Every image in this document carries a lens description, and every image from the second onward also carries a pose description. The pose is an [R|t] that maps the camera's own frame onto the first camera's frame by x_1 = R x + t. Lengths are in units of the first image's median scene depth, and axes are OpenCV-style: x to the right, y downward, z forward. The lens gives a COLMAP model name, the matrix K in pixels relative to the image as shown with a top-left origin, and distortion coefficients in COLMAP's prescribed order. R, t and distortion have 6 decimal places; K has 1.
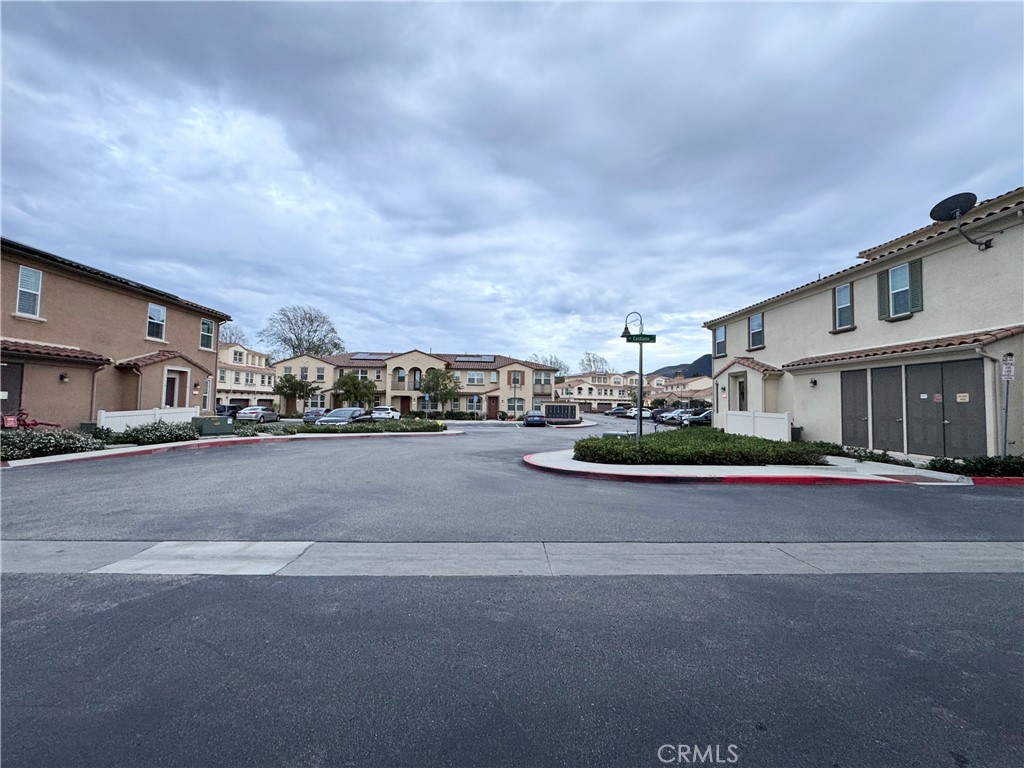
lens RADIAL K [[407.8, 0, 509.3], [0, 407.8, 386.4], [0, 0, 1]] dist [-0.001512, -0.000402]
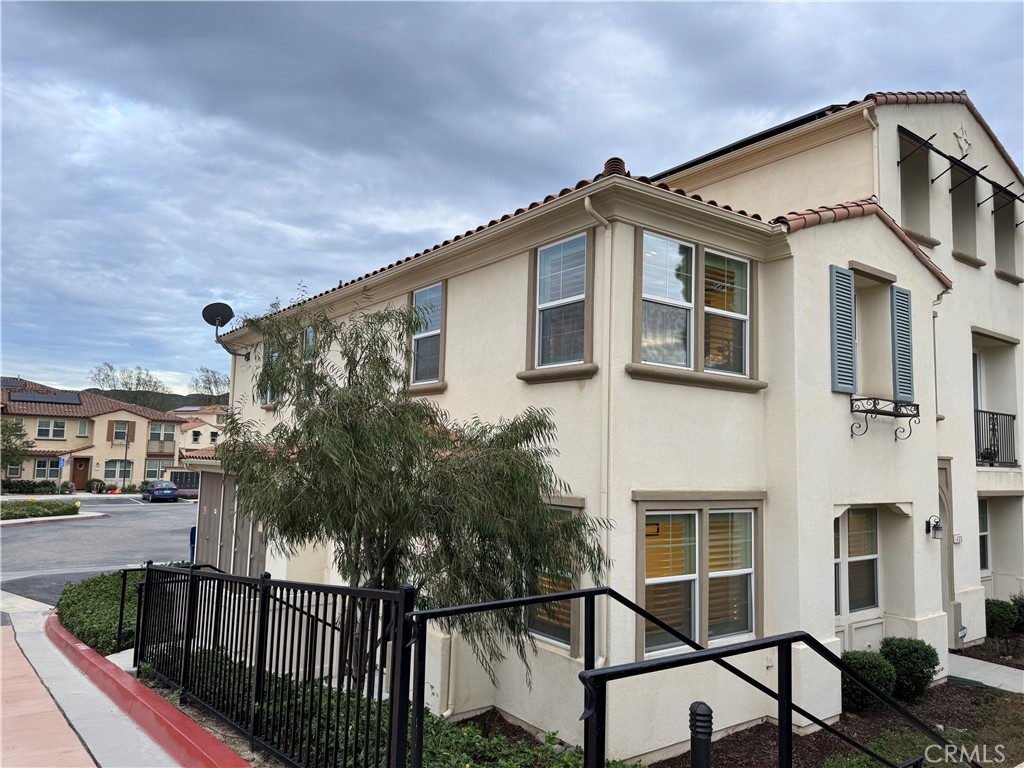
lens RADIAL K [[718.0, 0, 510.9], [0, 718.0, 387.6], [0, 0, 1]] dist [0.041331, -0.040267]
pose [[0.818315, 0.063601, 0.571240, -0.150351], [-0.041509, 0.997803, -0.051631, -0.058698], [-0.573269, 0.018539, 0.819158, -0.404450]]
